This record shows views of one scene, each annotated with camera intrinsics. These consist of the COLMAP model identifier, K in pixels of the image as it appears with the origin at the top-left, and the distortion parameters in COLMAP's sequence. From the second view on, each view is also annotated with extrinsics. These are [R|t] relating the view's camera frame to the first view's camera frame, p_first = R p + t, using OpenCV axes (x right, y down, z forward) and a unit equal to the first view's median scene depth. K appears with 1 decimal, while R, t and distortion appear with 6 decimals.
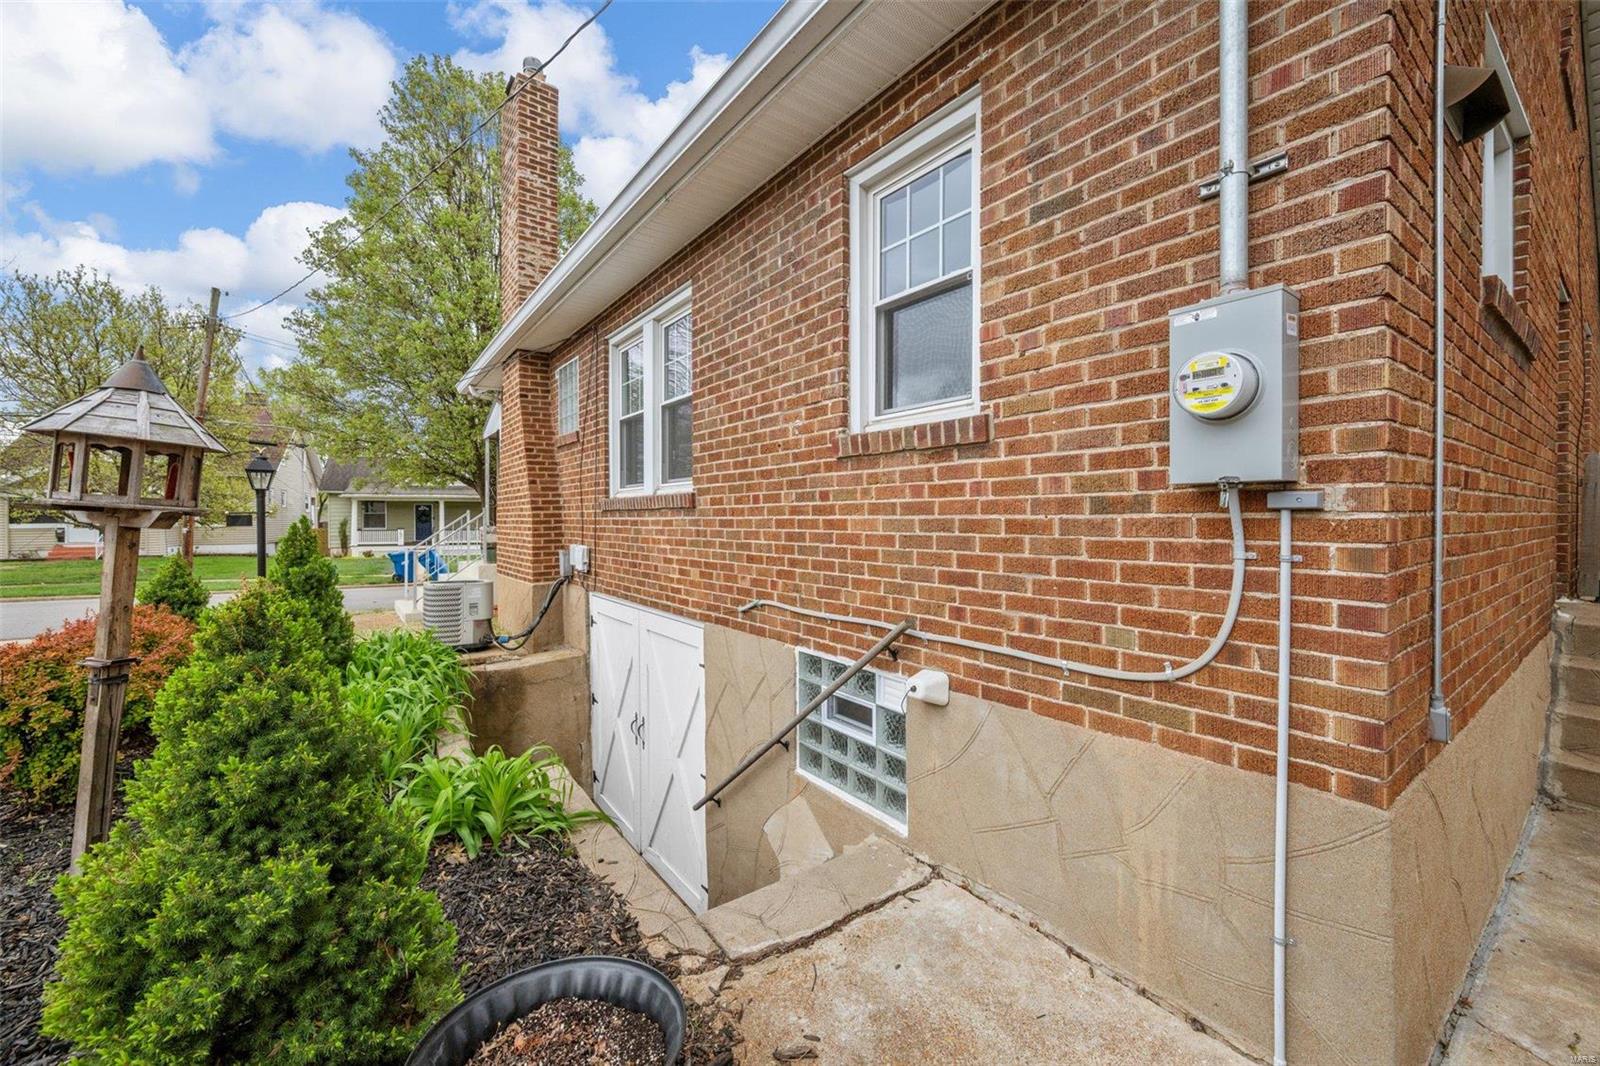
lens RADIAL K [[631.7, 0, 798.8], [0, 631.7, 524.8], [0, 0, 1]] dist [-0.001301, -0.000469]
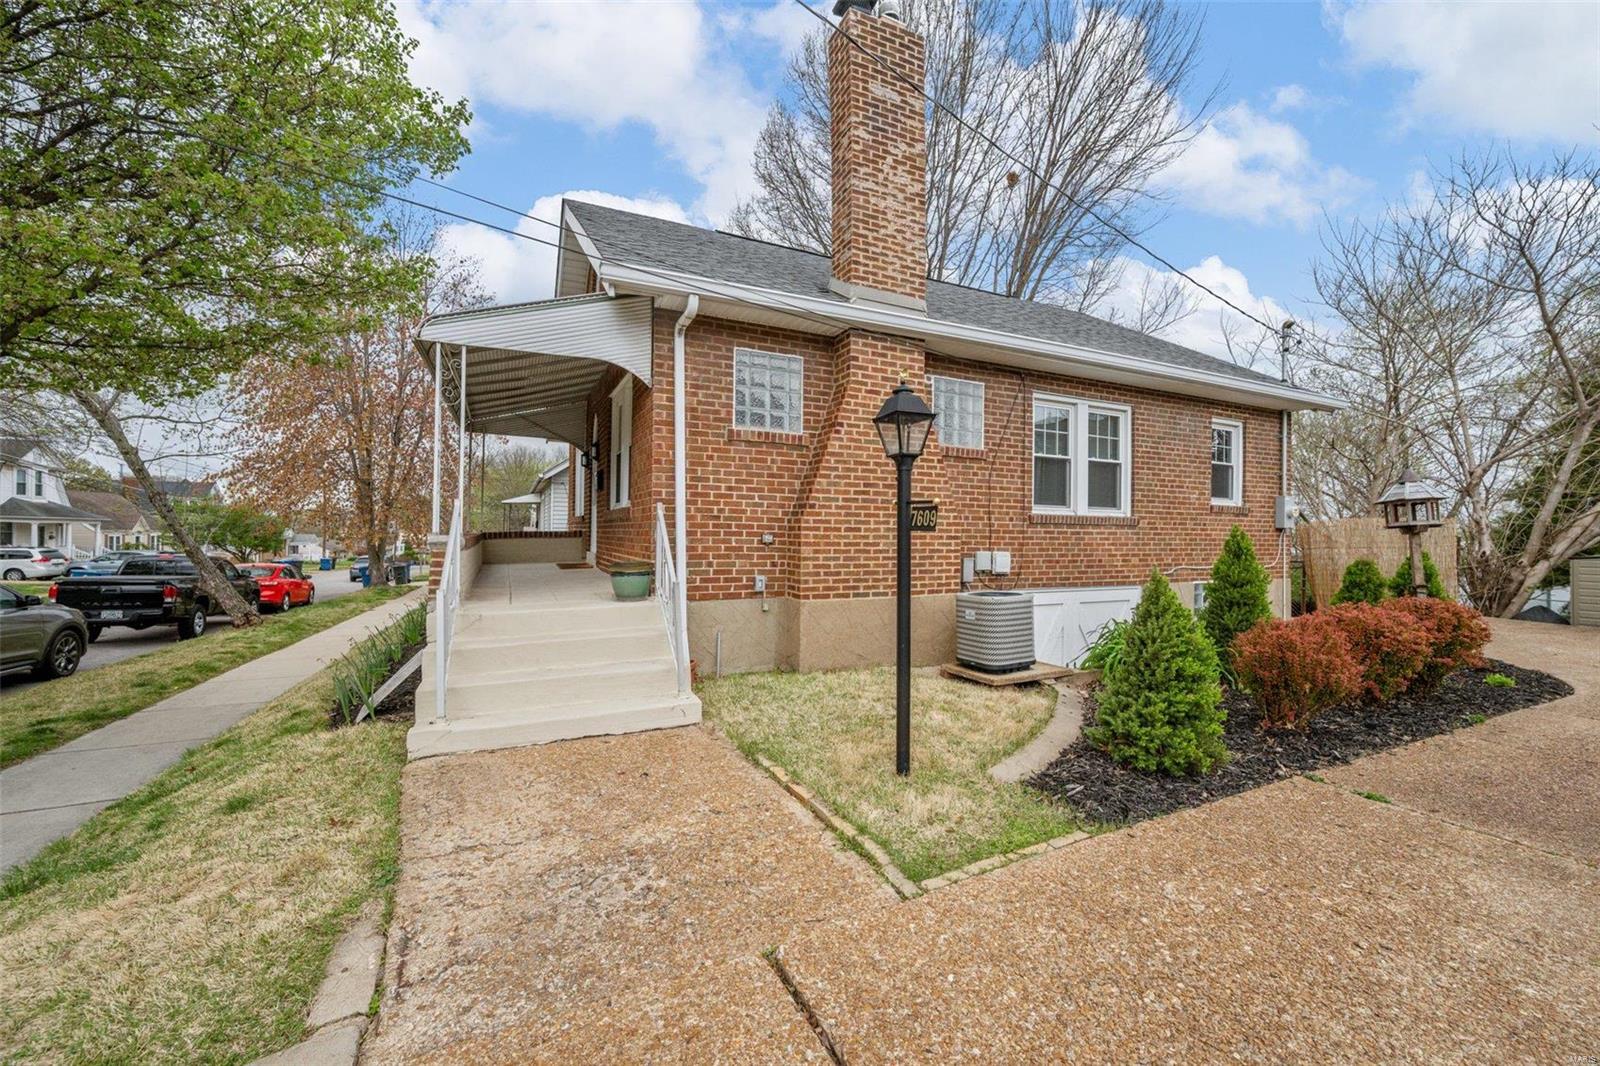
lens RADIAL K [[631.7, 0, 800.9], [0, 631.7, 532.5], [0, 0, 1]] dist [-0.001301, -0.000469]
pose [[0.184256, 0.008515, 0.982841, -2.115805], [-0.003769, 0.999961, -0.007957, 0.012179], [-0.982871, -0.002238, 0.184281, 1.571882]]
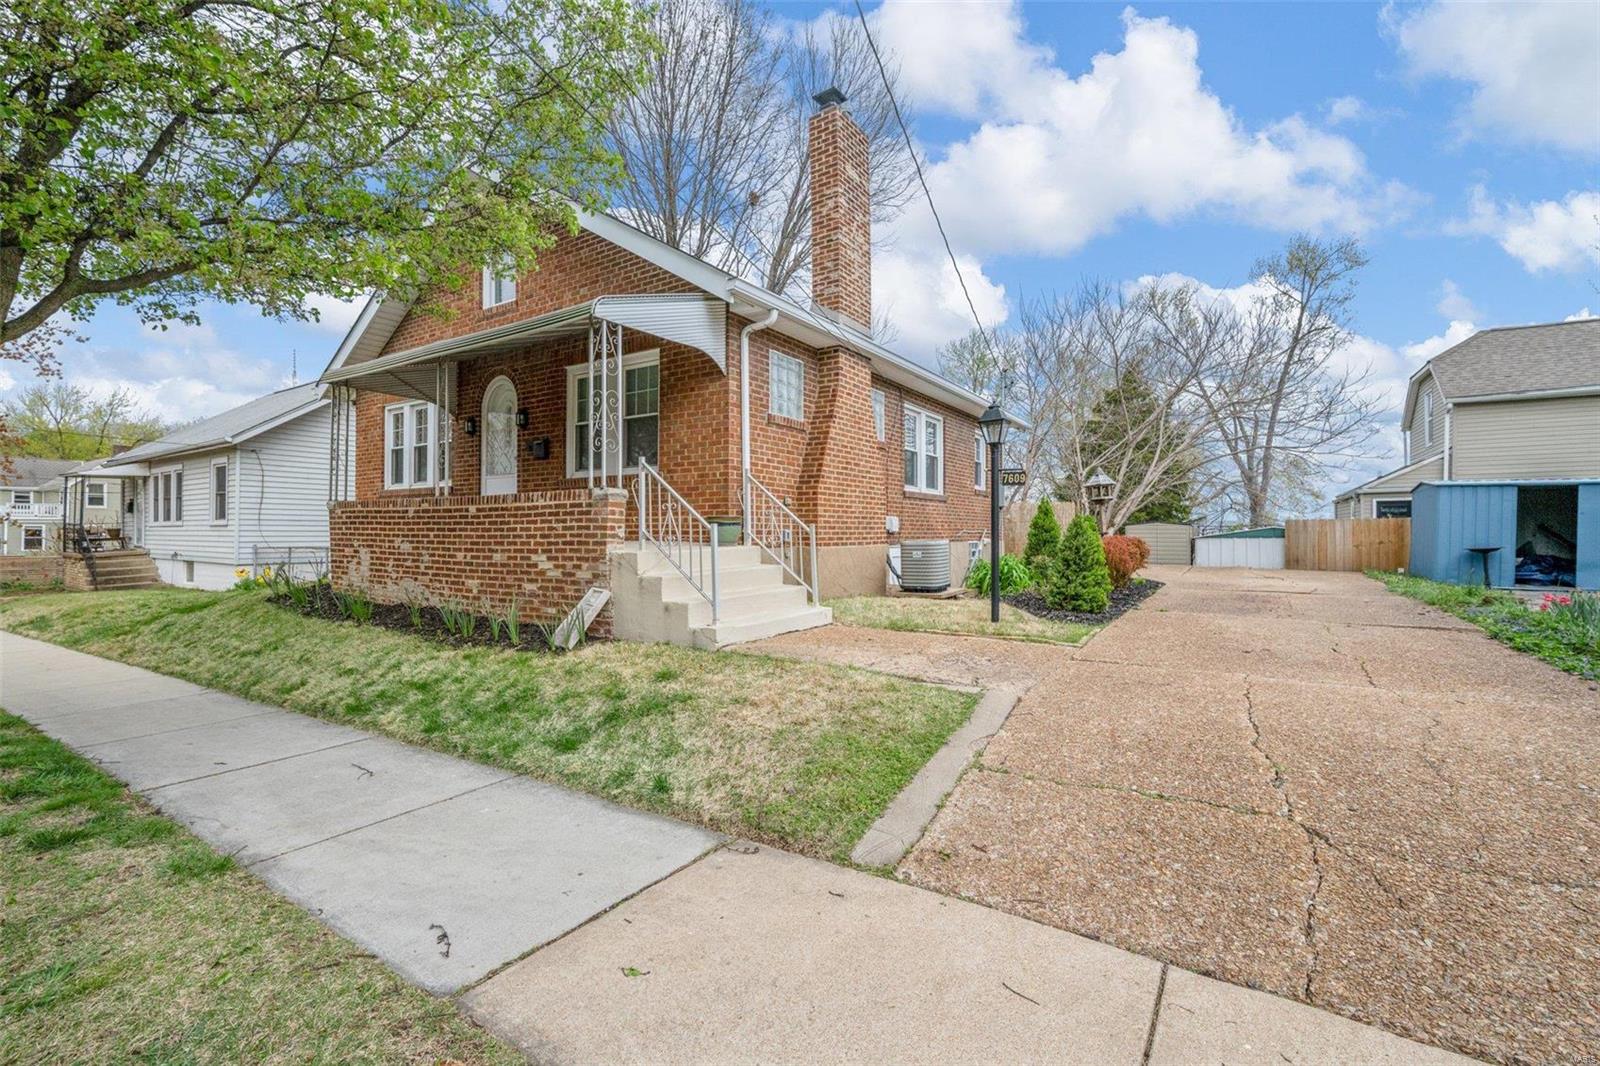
lens RADIAL K [[715.3, 0, 787.9], [0, 715.3, 532.7], [0, 0, 1]] dist [0.005089, 0.000403]
pose [[-0.358653, 0.007193, 0.933443, -2.642125], [0.006231, 0.999966, -0.005312, 0.113395], [-0.933450, 0.003911, -0.358686, 2.602928]]
